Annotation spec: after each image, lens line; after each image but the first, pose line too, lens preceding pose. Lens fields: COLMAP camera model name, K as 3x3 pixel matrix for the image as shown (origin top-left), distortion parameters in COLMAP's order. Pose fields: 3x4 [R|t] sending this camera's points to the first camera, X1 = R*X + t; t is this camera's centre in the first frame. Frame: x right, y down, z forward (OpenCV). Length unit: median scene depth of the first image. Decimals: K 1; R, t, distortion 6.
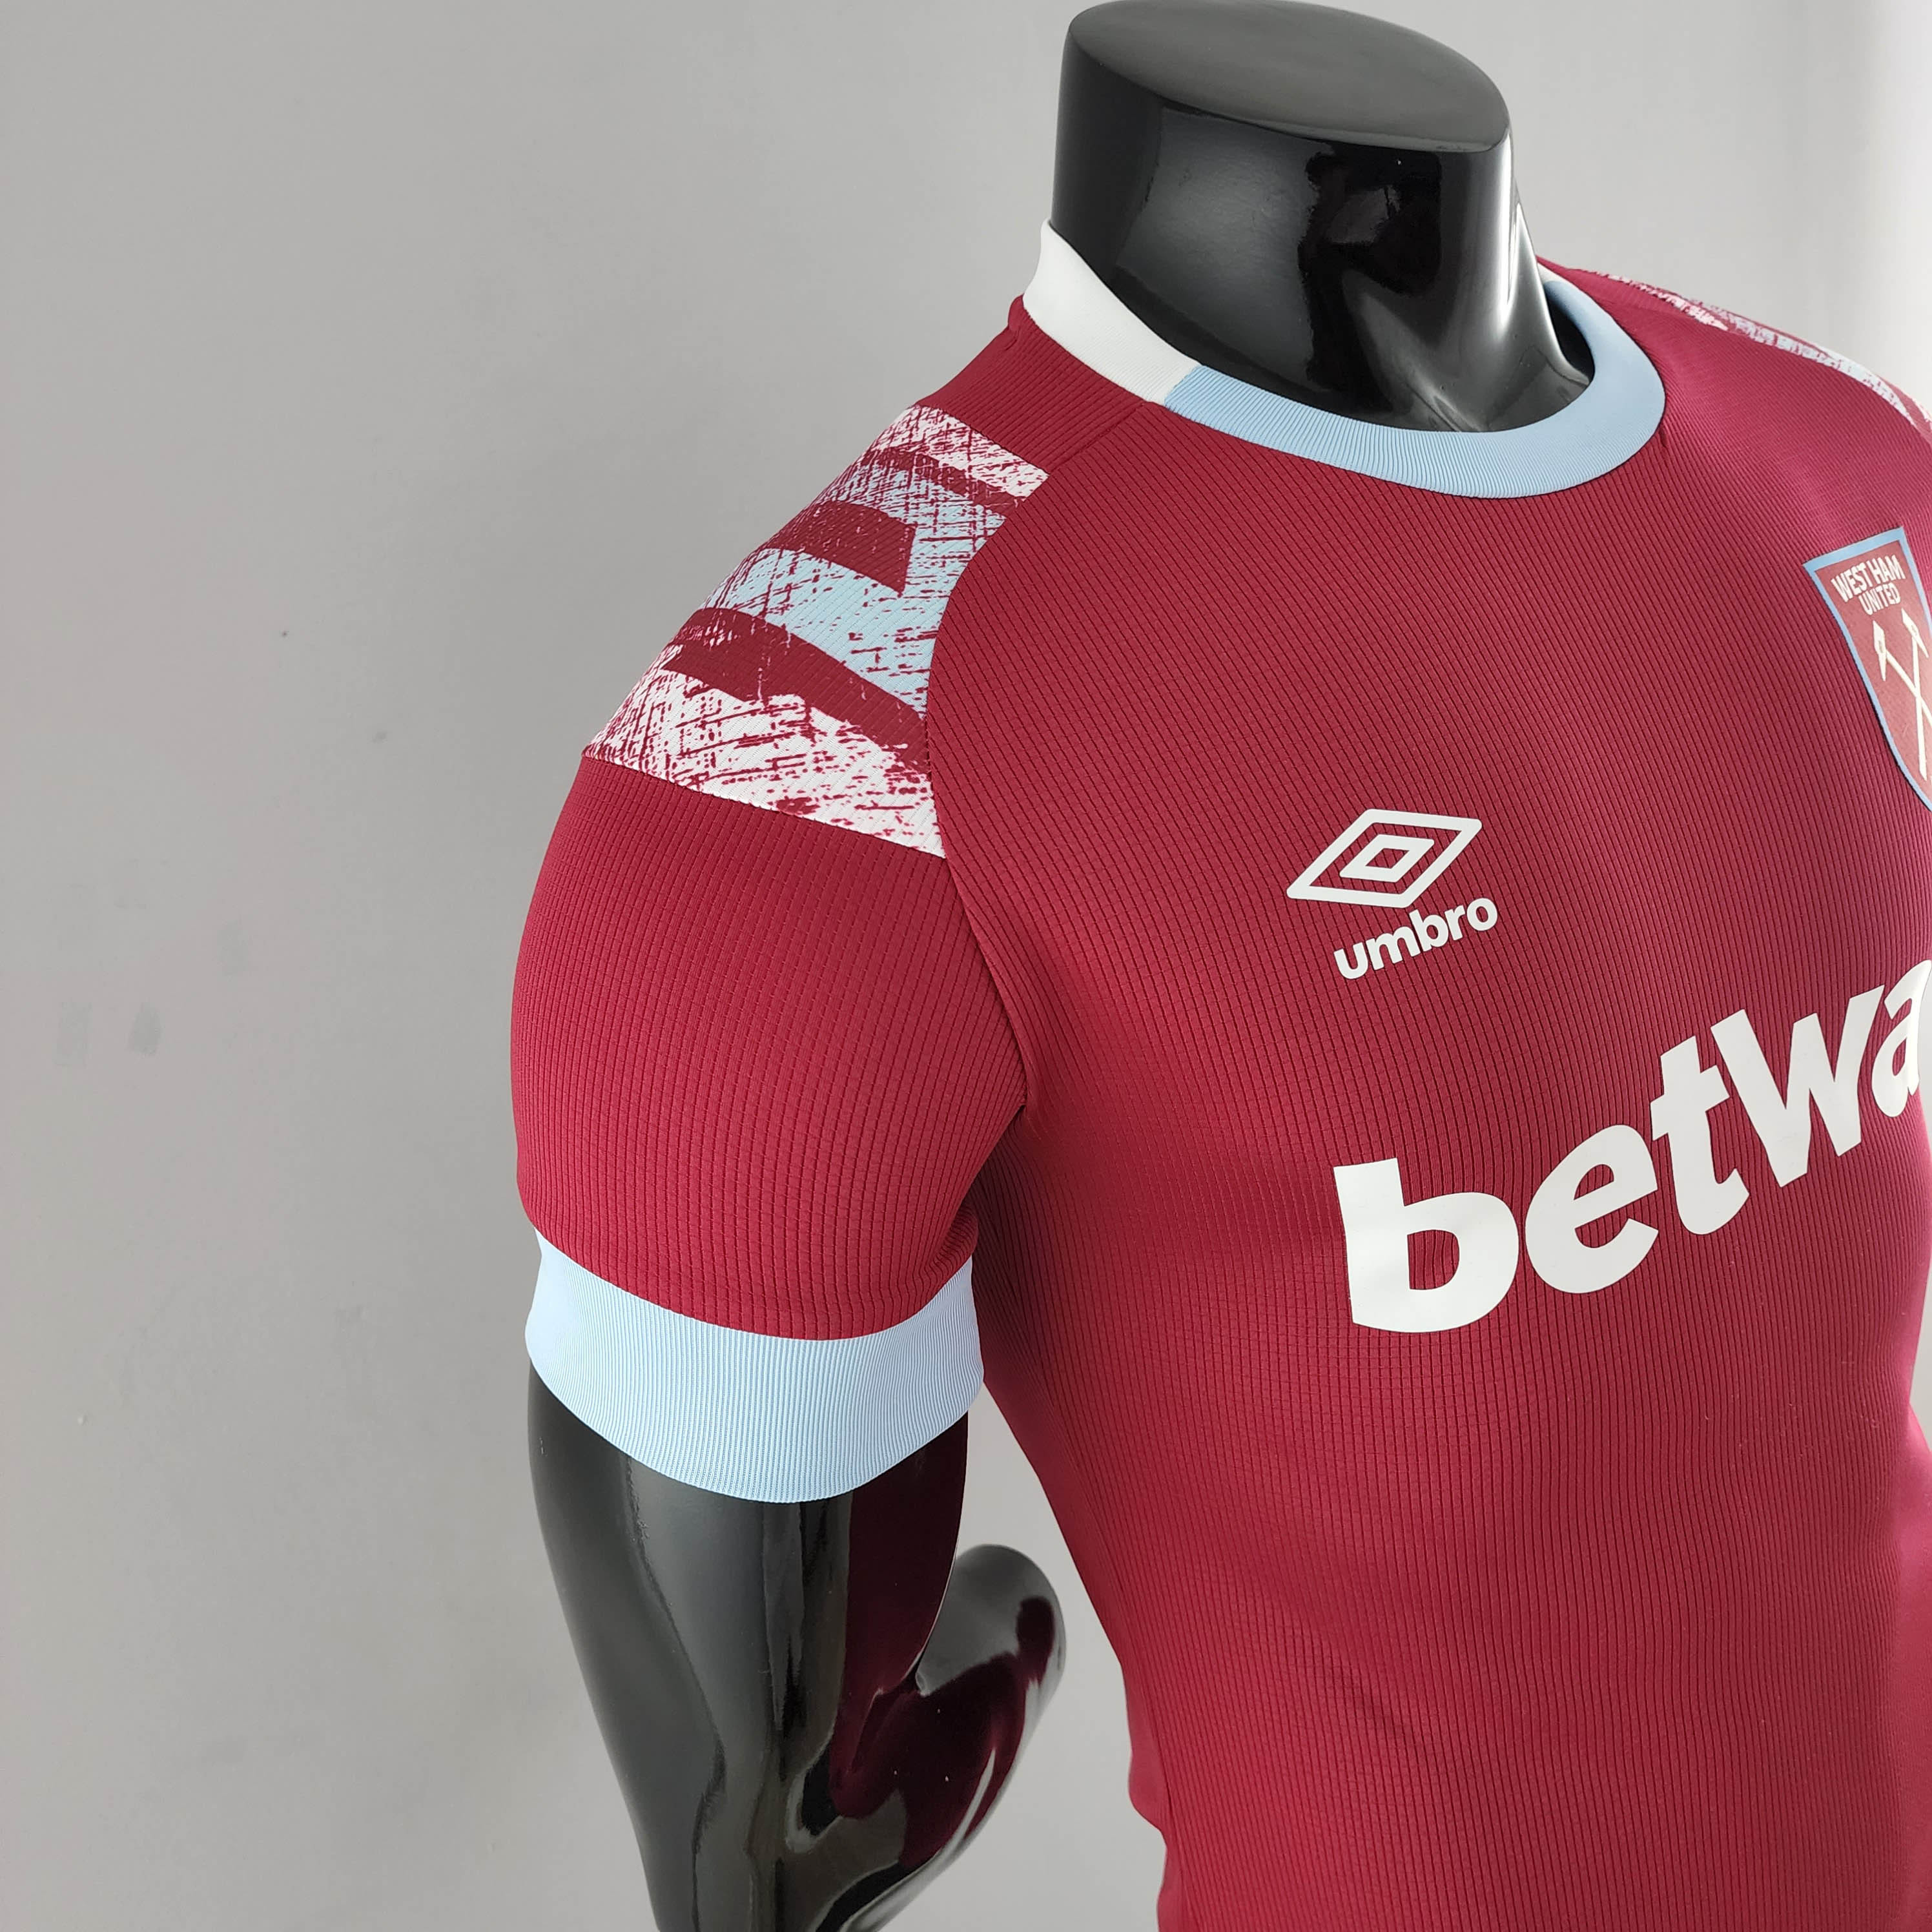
lens RADIAL K [[1839.5, 0, 974.9], [0, 1839.5, 973.8], [0, 0, 1]] dist [0.010347, 0.000000]
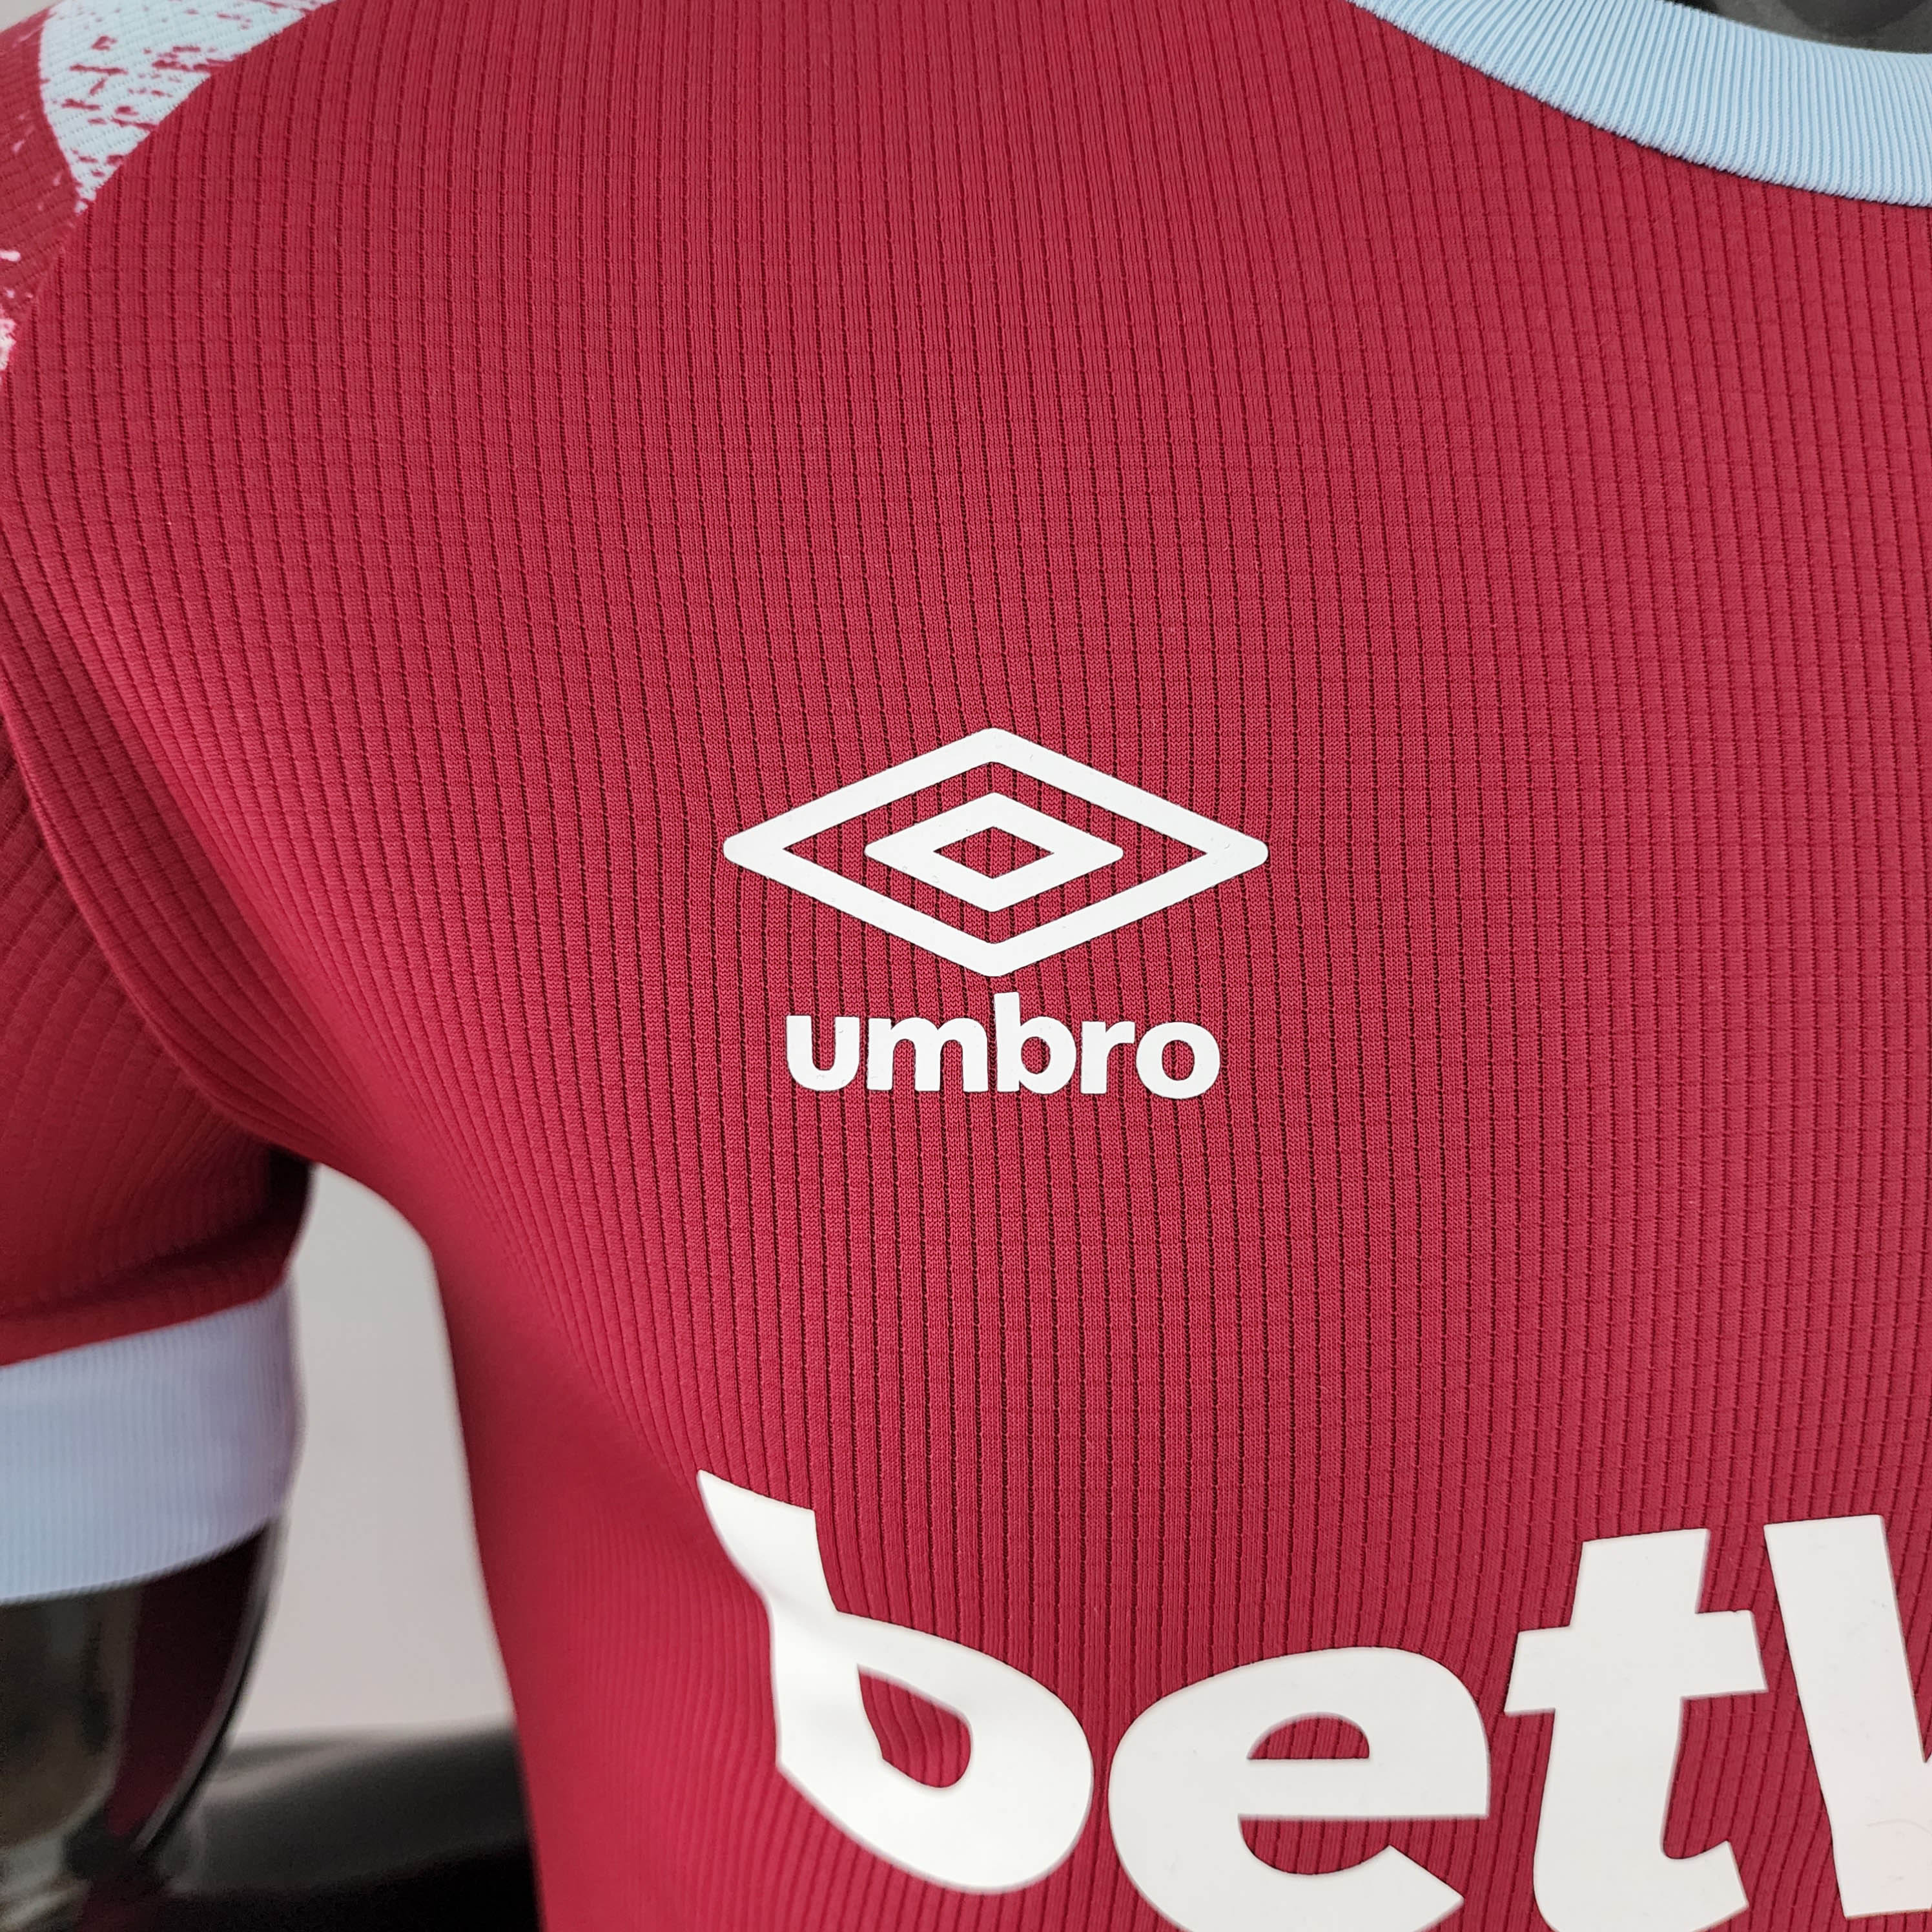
lens RADIAL K [[1839.5, 0, 991.7], [0, 1839.5, 1022.4], [0, 0, 1]] dist [0.010347, 0.000000]
pose [[0.888689, 0.349387, -0.296919, 0.360970], [-0.333382, 0.936960, 0.104705, -0.070089], [0.314784, 0.005937, 0.949145, 0.601831]]
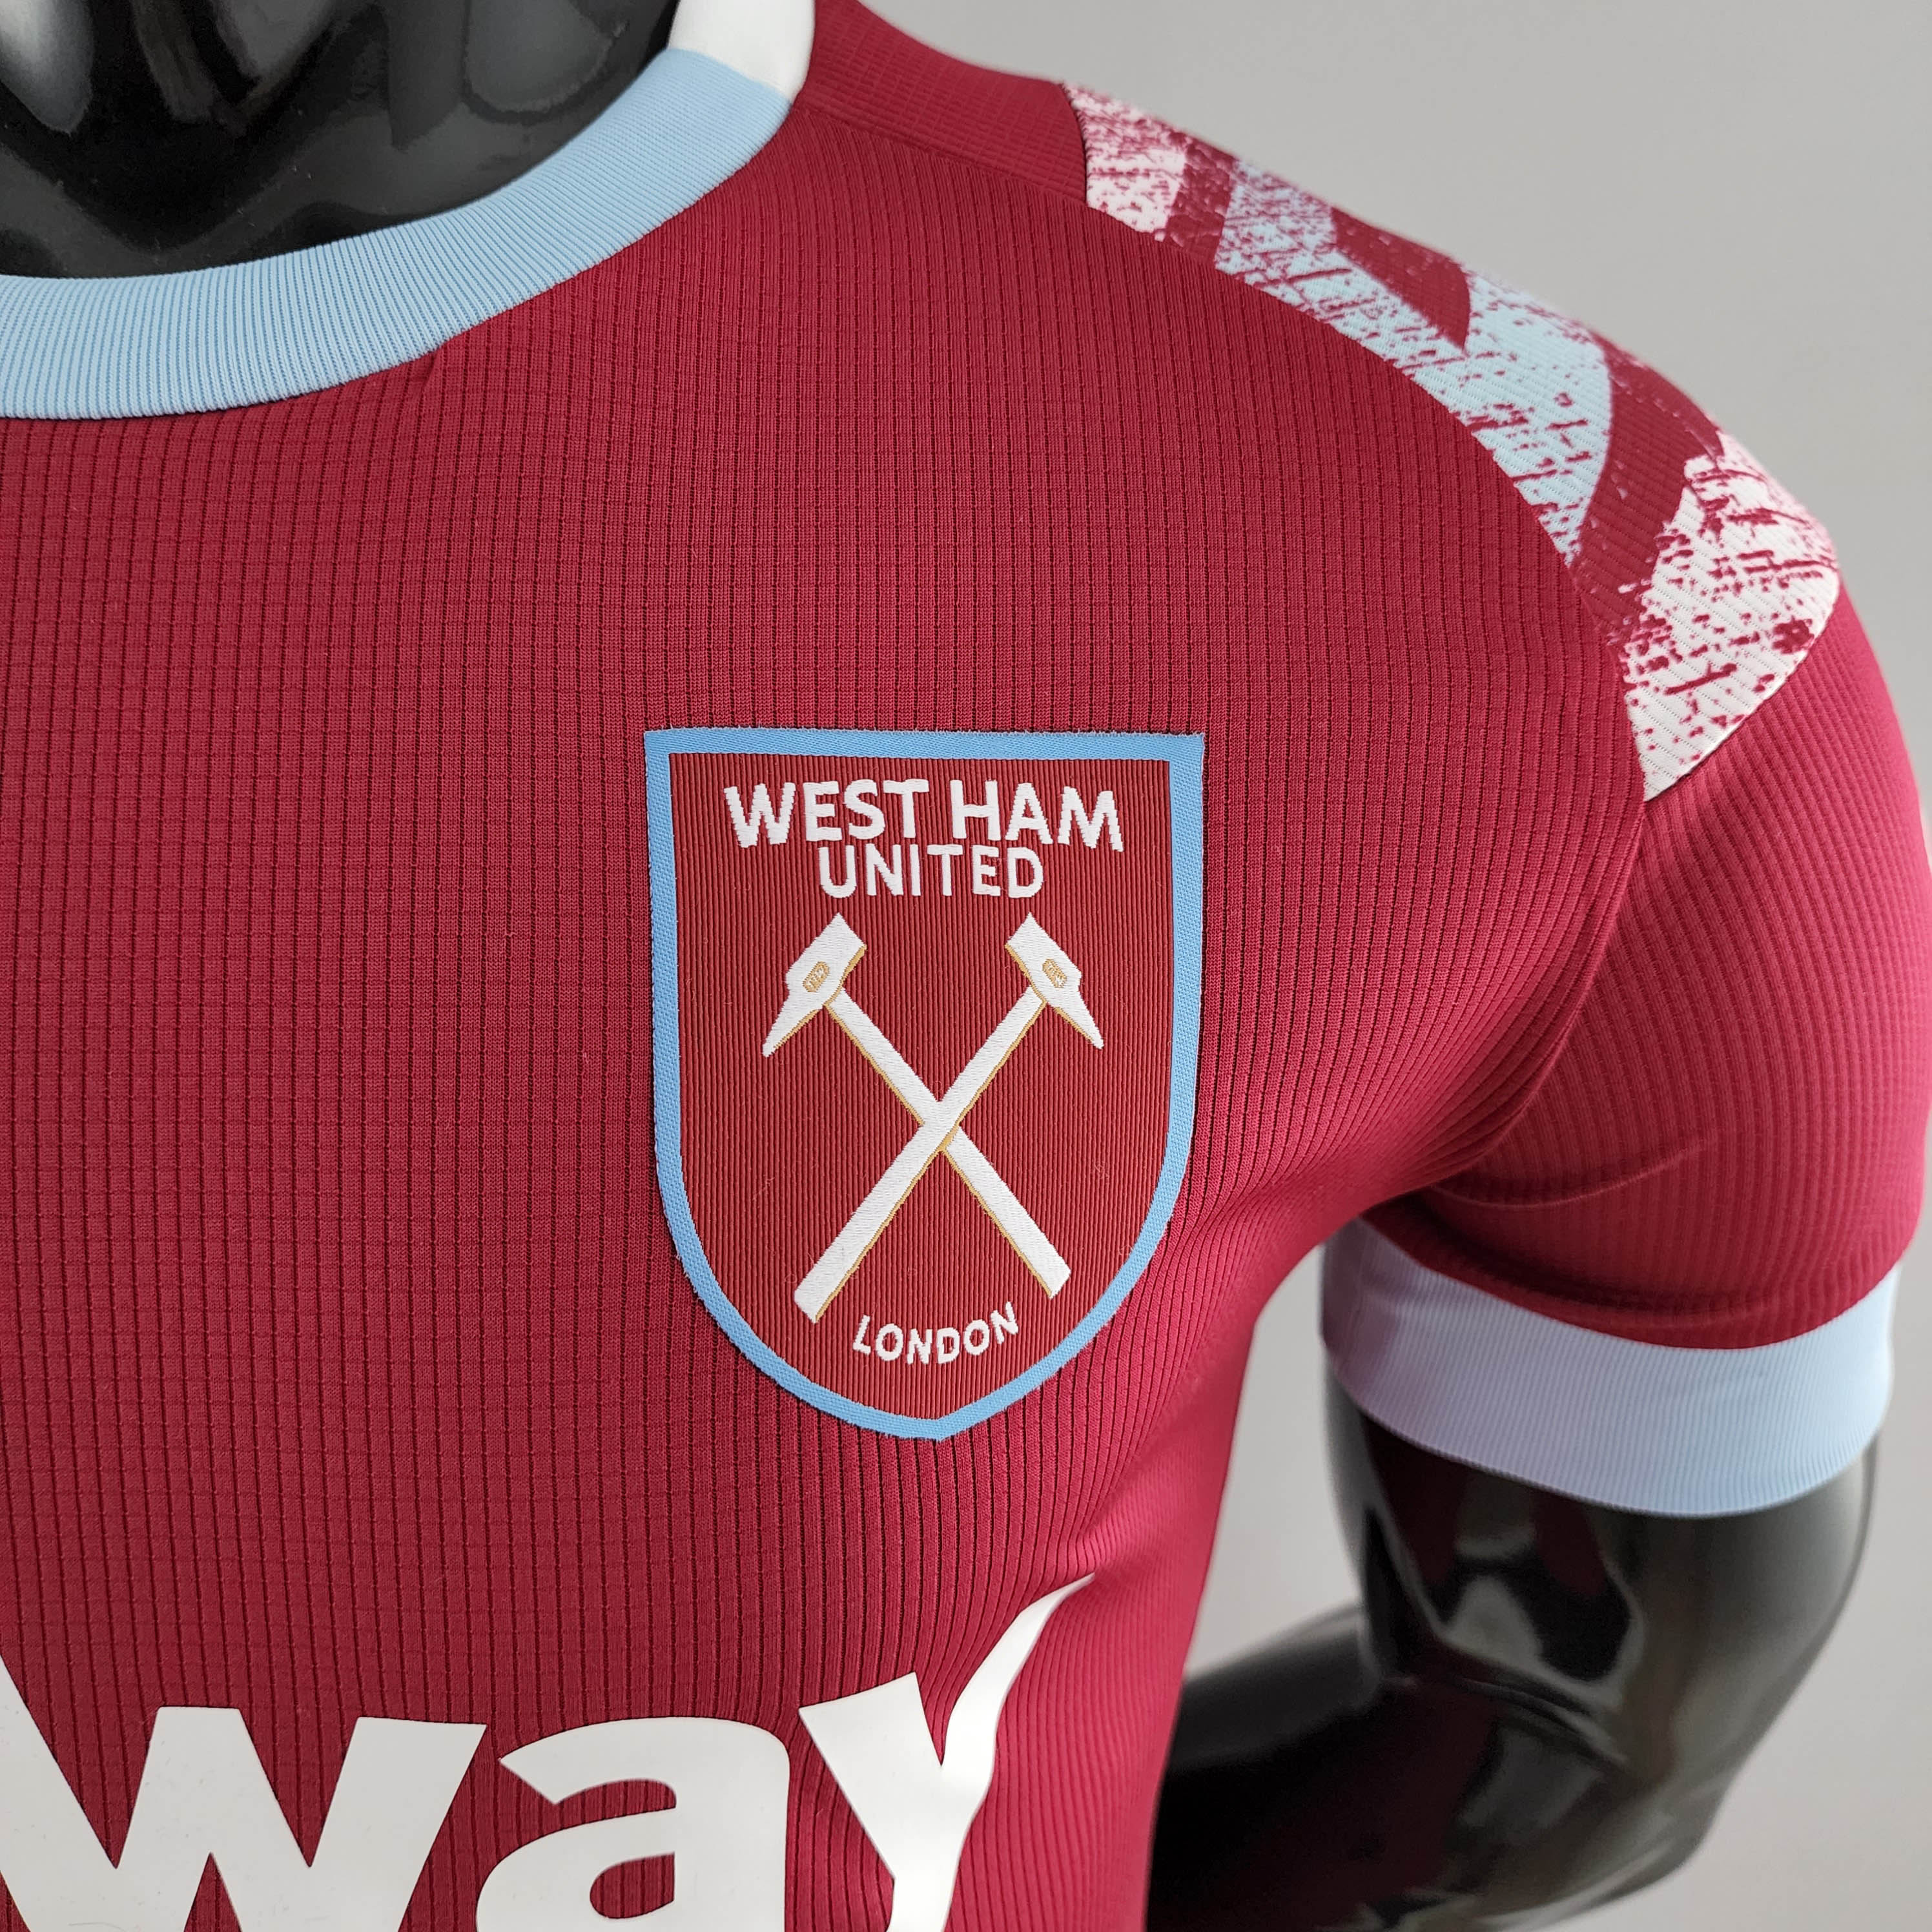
lens RADIAL K [[1839.5, 0, 967.6], [0, 1839.5, 963.5], [0, 0, 1]] dist [0.010347, 0.000000]
pose [[0.834315, 0.326640, -0.444100, 0.851771], [-0.312077, 0.943903, 0.107963, -0.286133], [0.454452, 0.048519, 0.889449, 0.783512]]
